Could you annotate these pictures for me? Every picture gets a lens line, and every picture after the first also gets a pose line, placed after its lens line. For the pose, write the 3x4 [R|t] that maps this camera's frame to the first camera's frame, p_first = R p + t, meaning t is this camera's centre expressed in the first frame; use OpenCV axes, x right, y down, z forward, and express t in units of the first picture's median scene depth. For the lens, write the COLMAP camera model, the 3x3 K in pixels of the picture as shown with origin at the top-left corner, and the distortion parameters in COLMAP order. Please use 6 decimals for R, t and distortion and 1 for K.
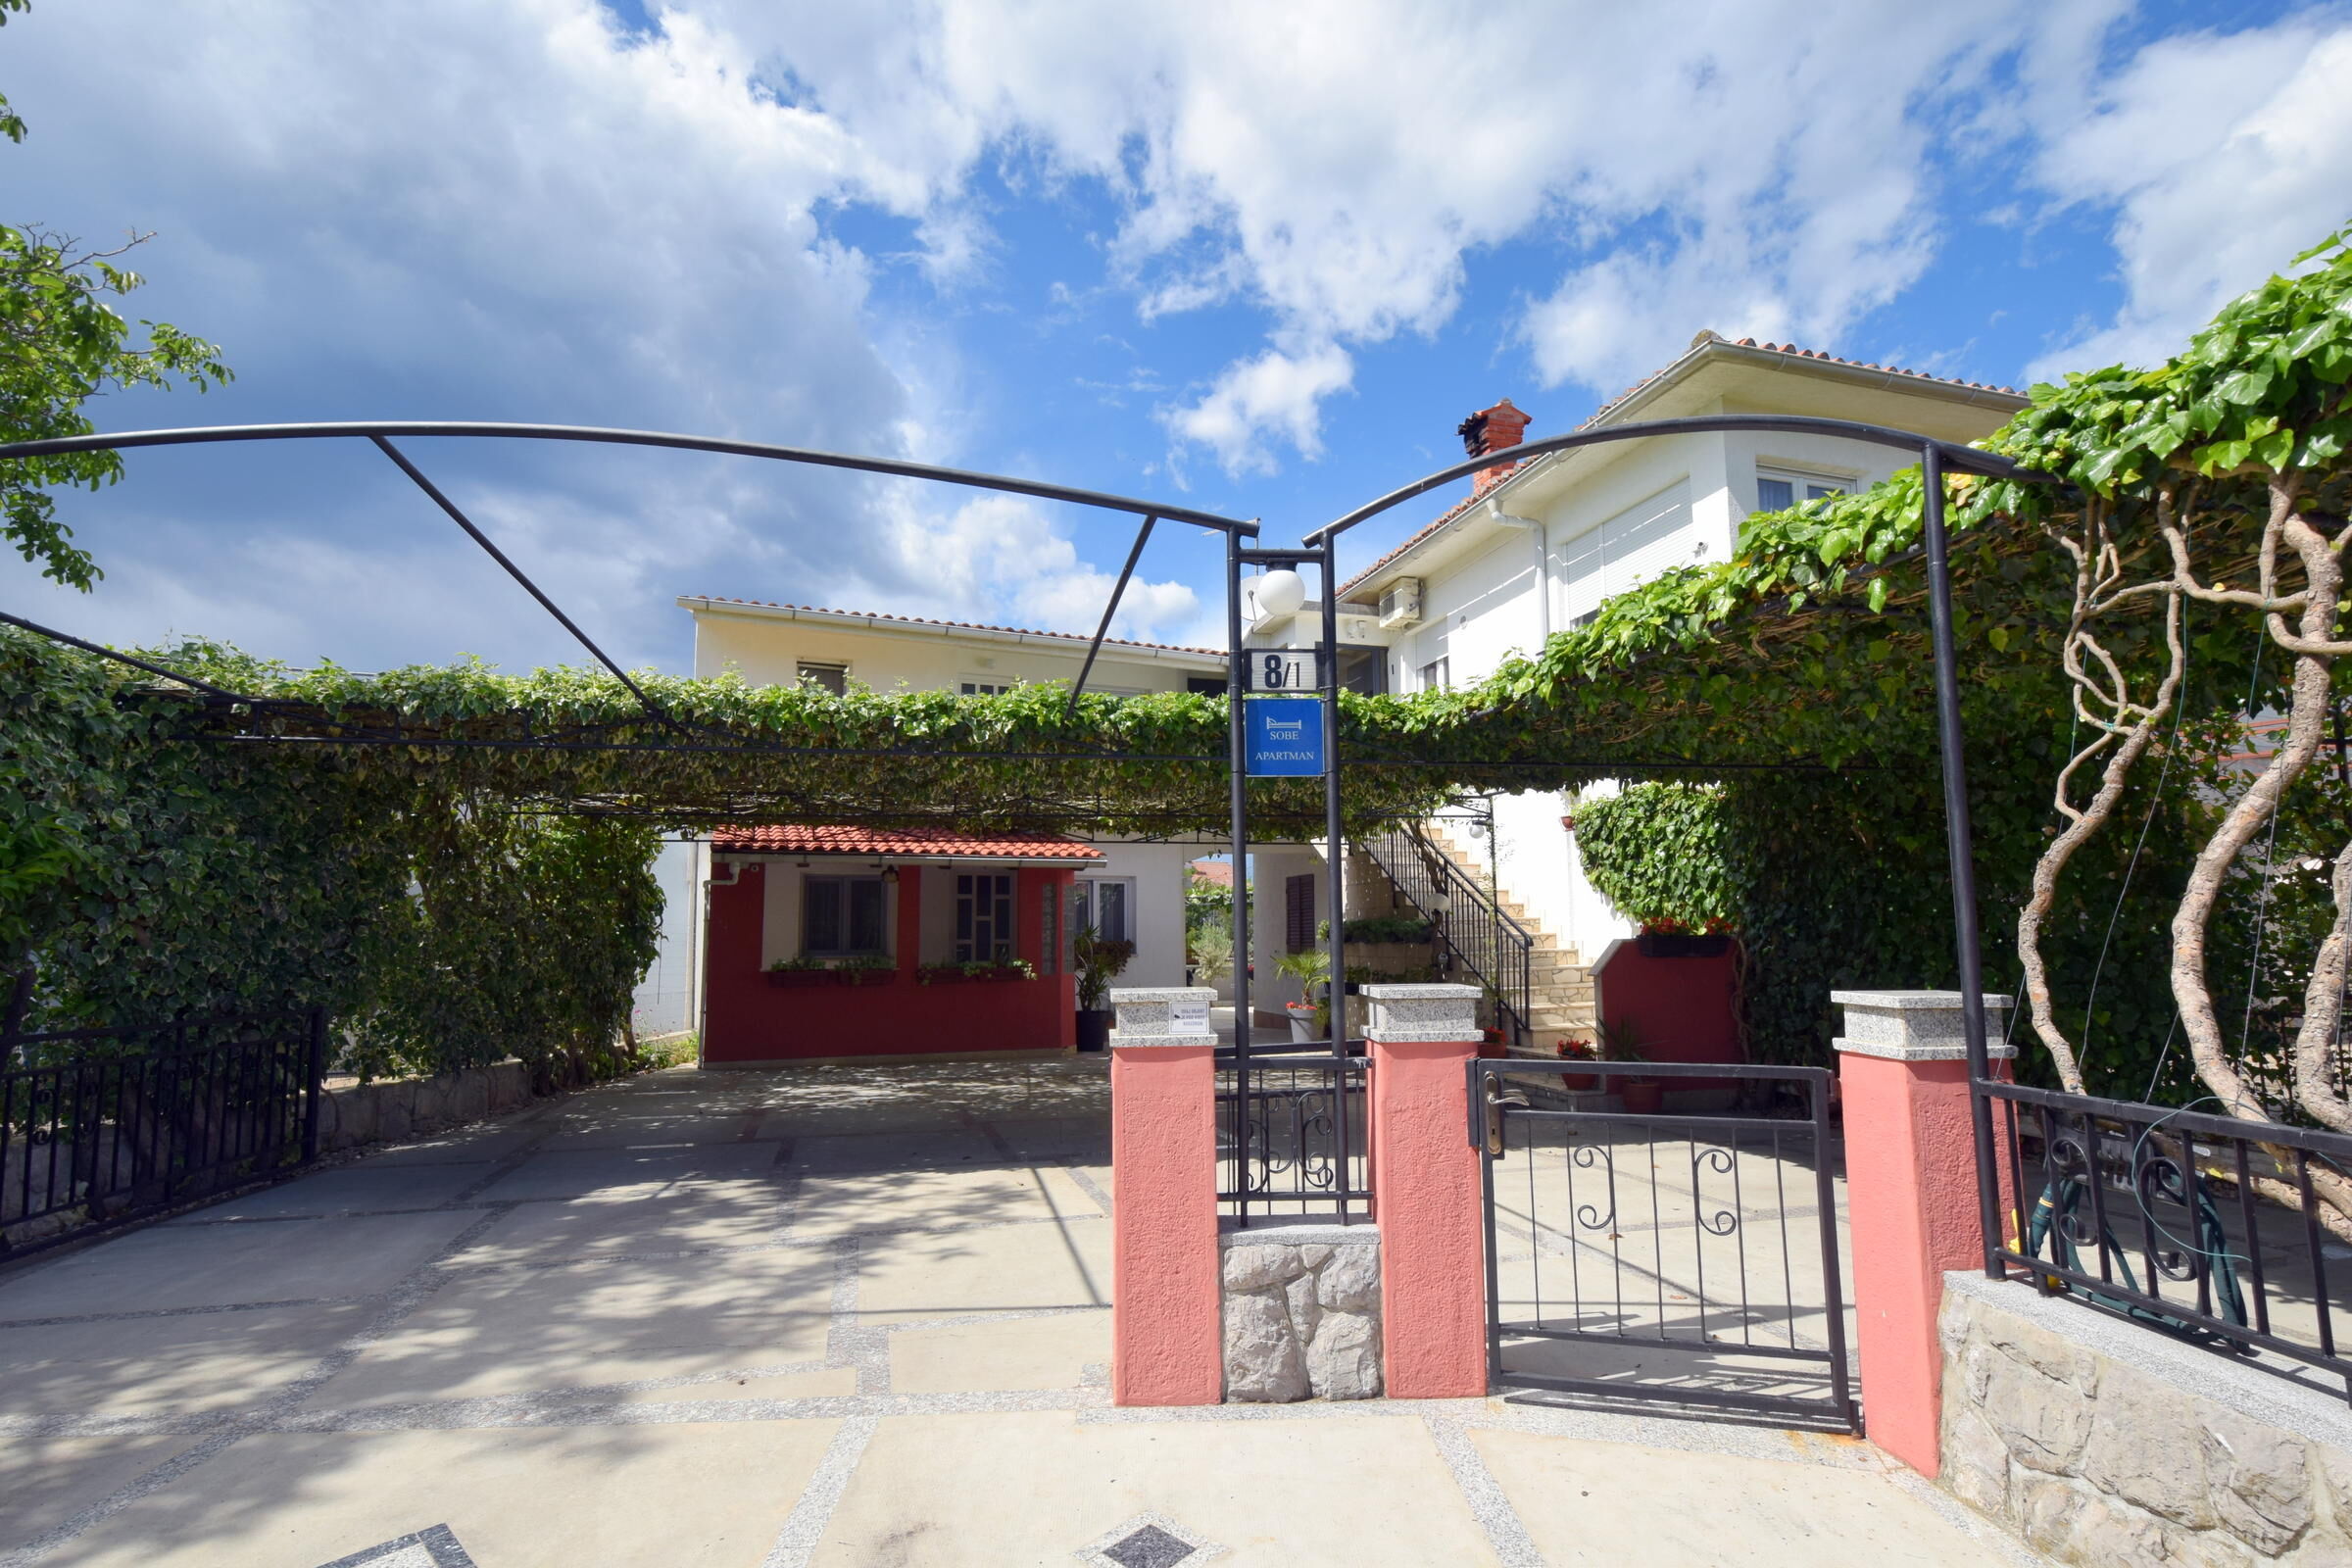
lens RADIAL K [[1094.4, 0, 1178.1], [0, 1094.4, 830.5], [0, 0, 1]] dist [0.000143, -0.001433]
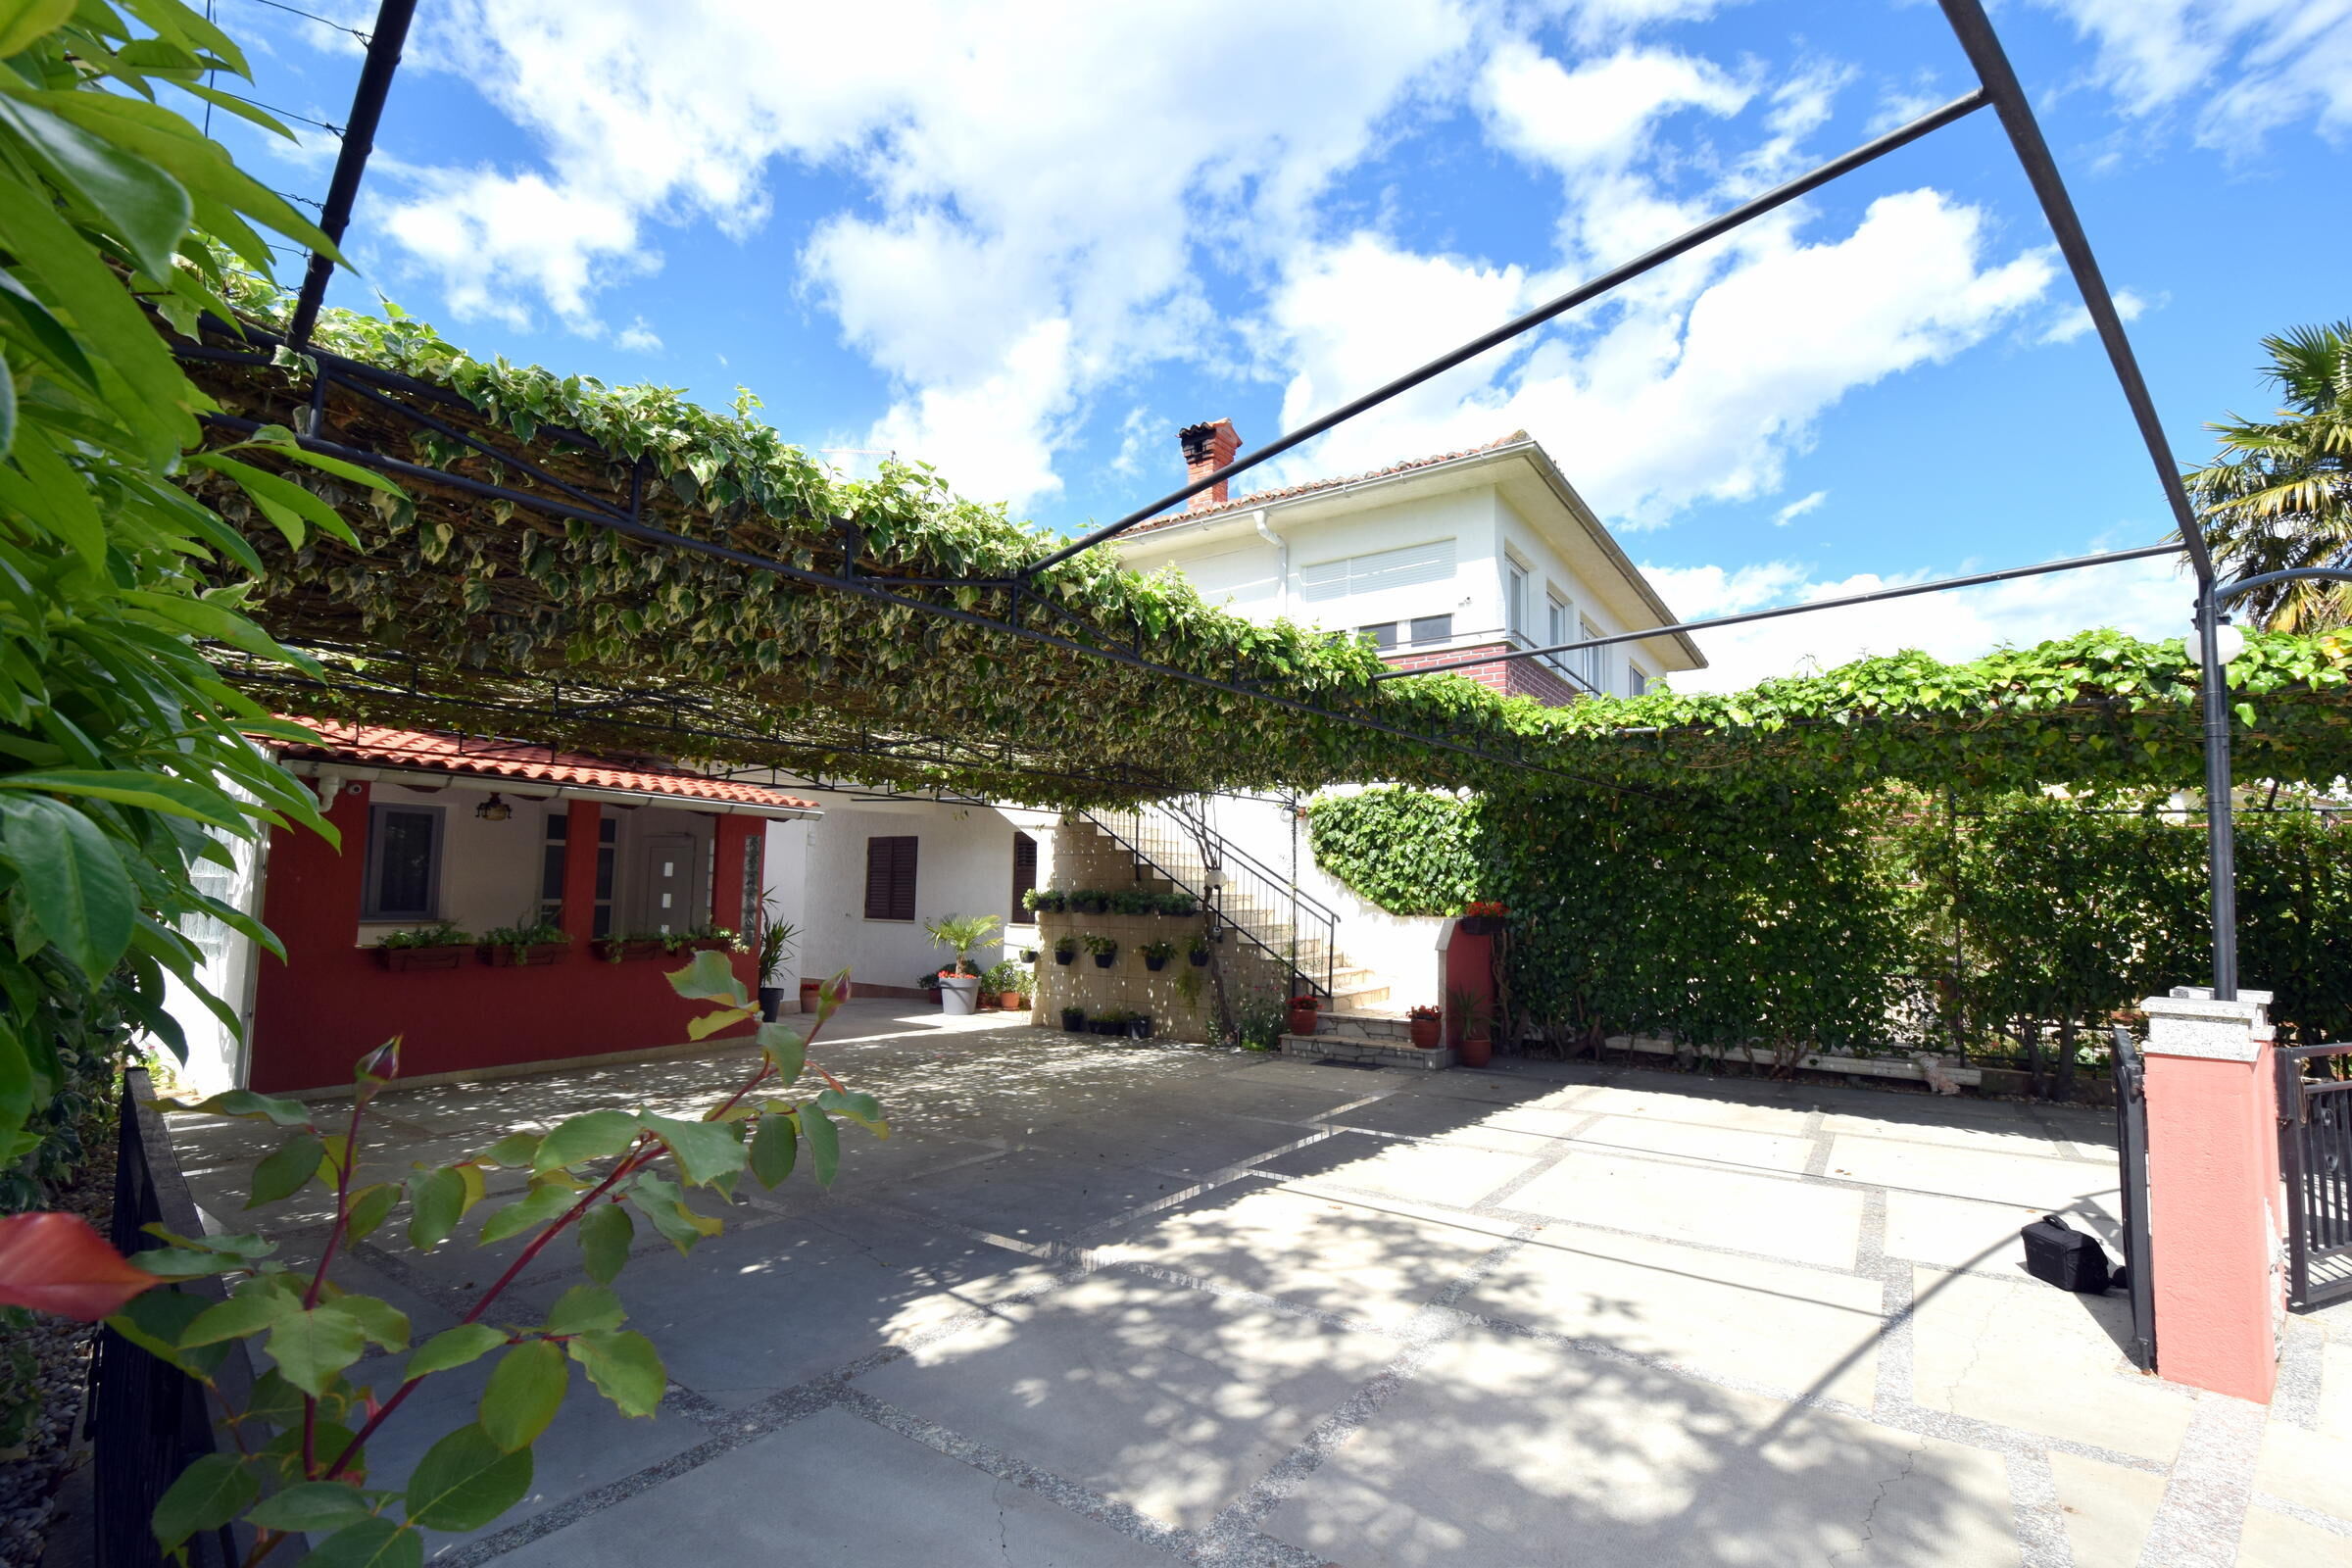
lens RADIAL K [[1019.1, 0, 1176.7], [0, 1019.1, 829.2], [0, 0, 1]] dist [-0.000176, -0.000683]
pose [[0.789310, 0.063357, 0.610718, -0.782460], [-0.083676, 0.996482, 0.004768, 0.031985], [-0.608267, -0.054866, 0.791834, 0.472456]]
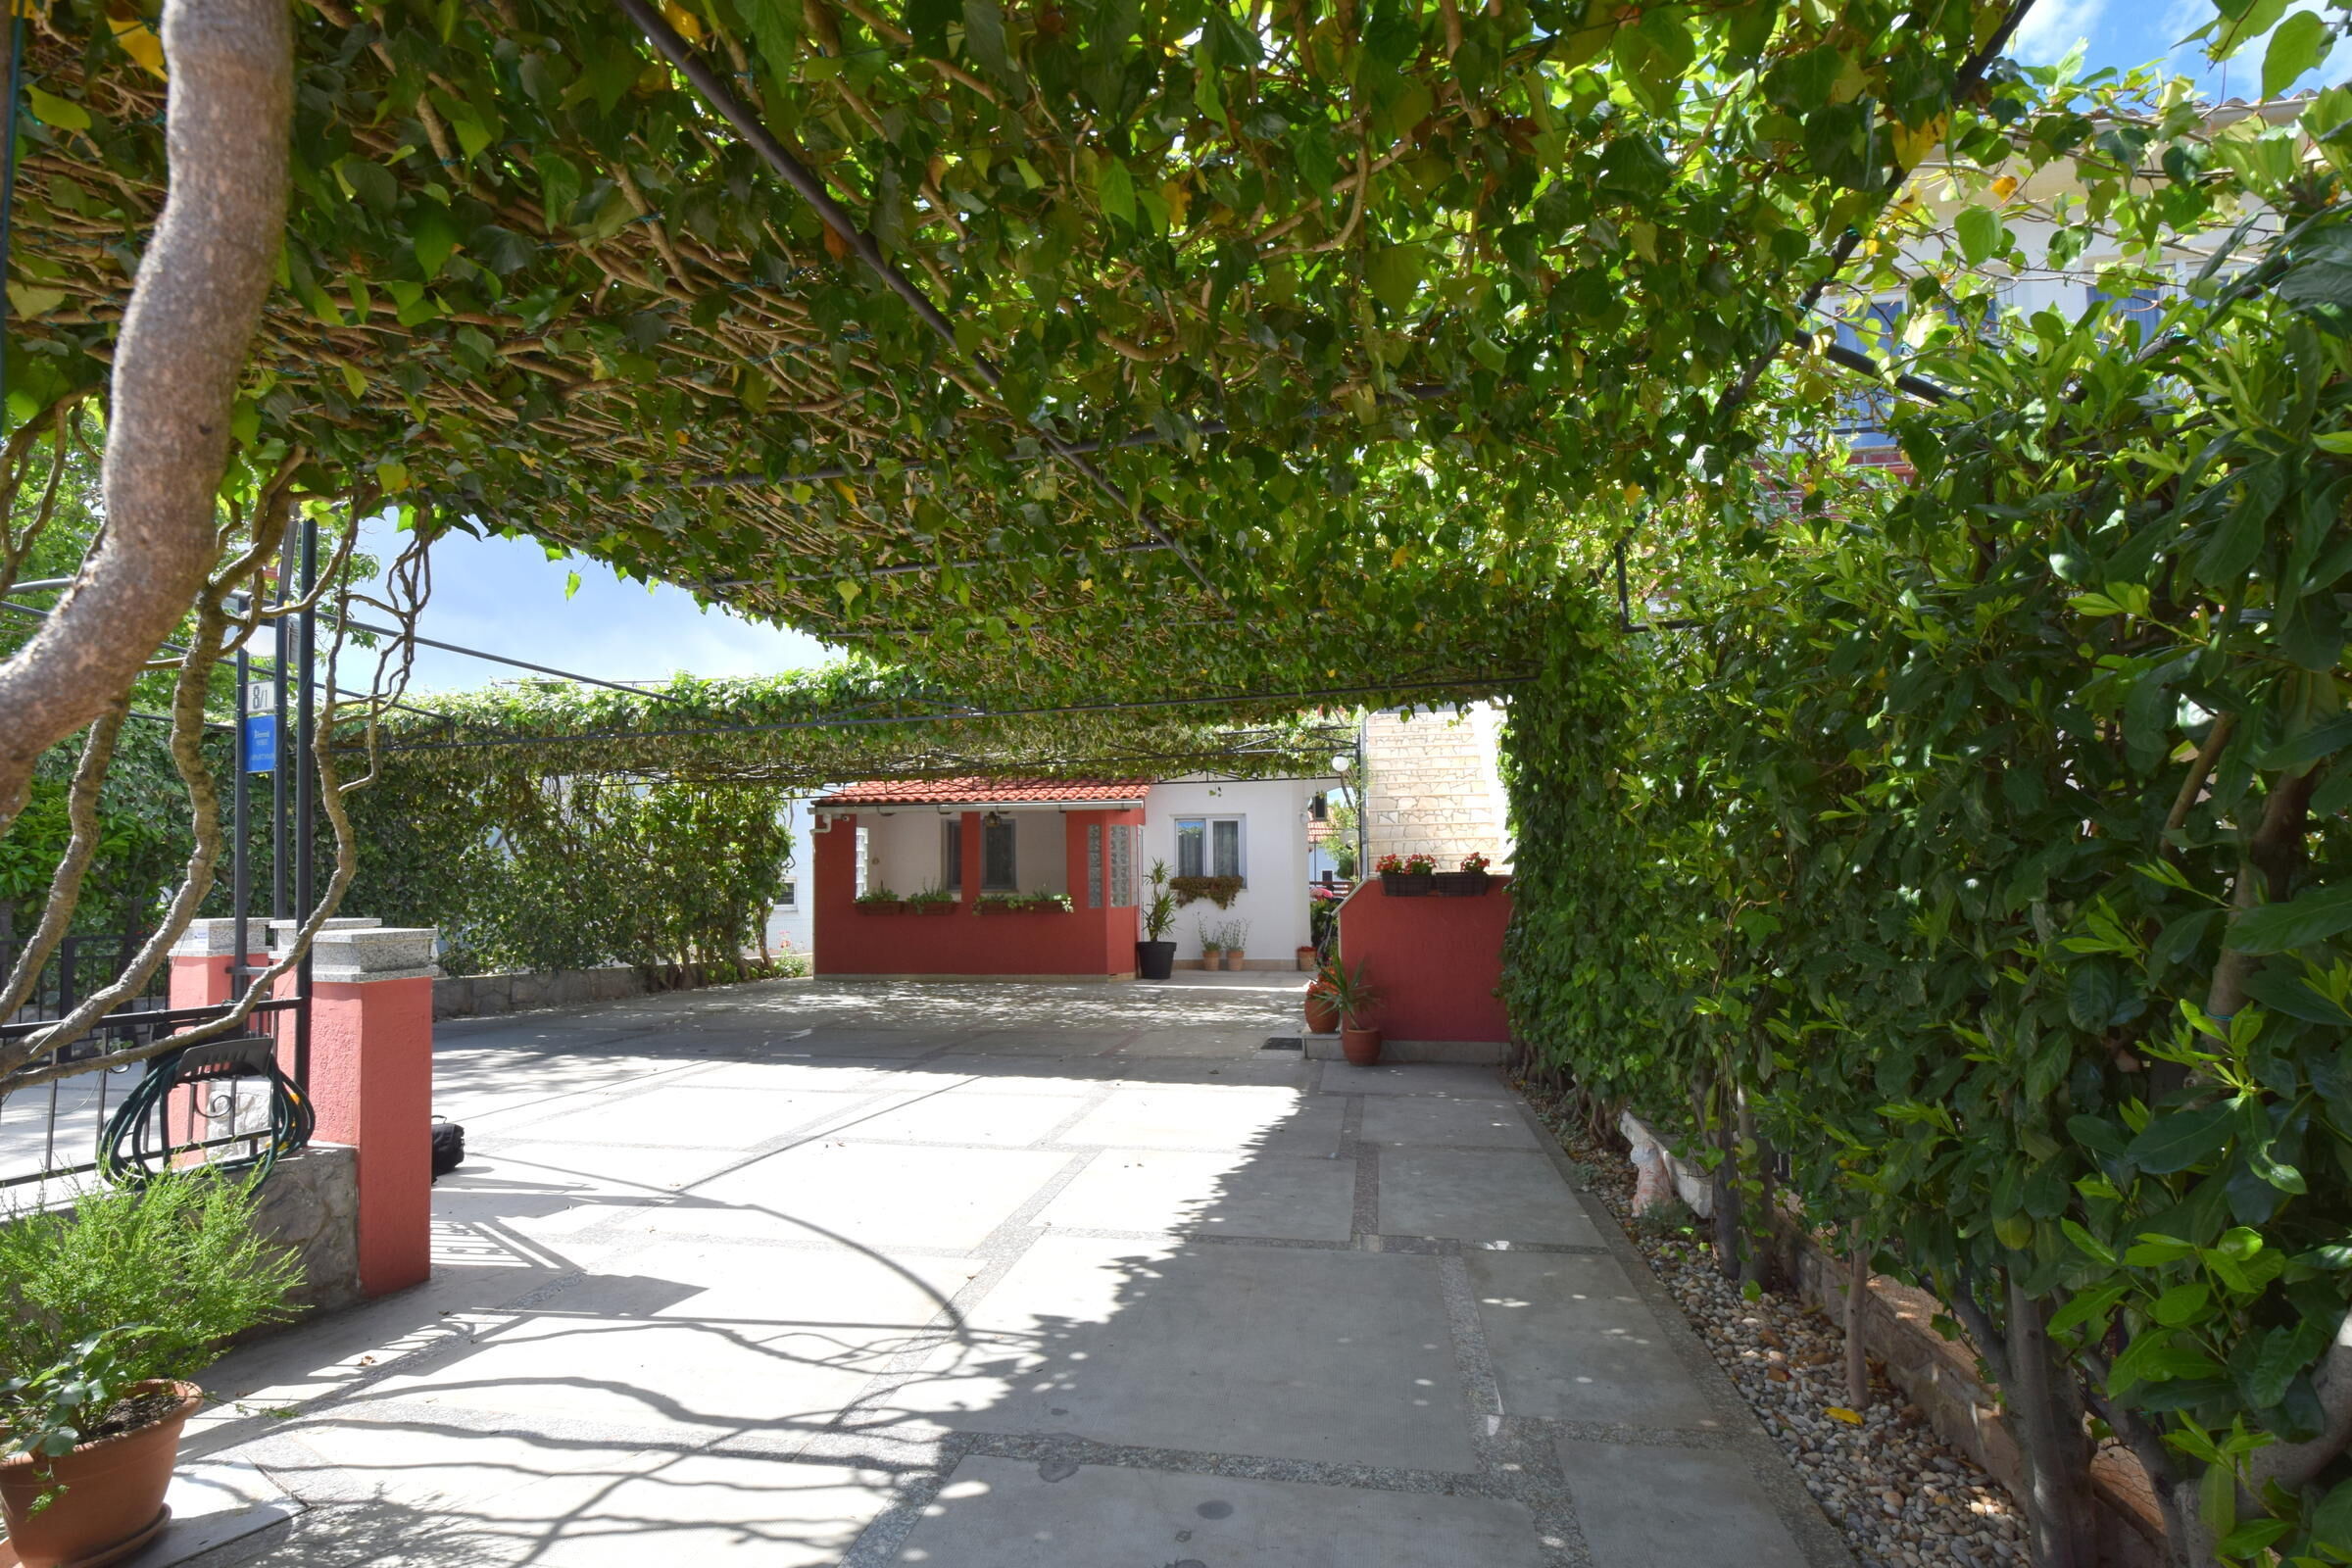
lens RADIAL K [[1094.4, 0, 1178.1], [0, 1094.4, 830.5], [0, 0, 1]] dist [0.000143, -0.001433]
pose [[0.905892, -0.018224, -0.423116, 0.980403], [0.045293, 0.997513, 0.054009, -0.002040], [0.421080, -0.068091, 0.904464, 0.111314]]
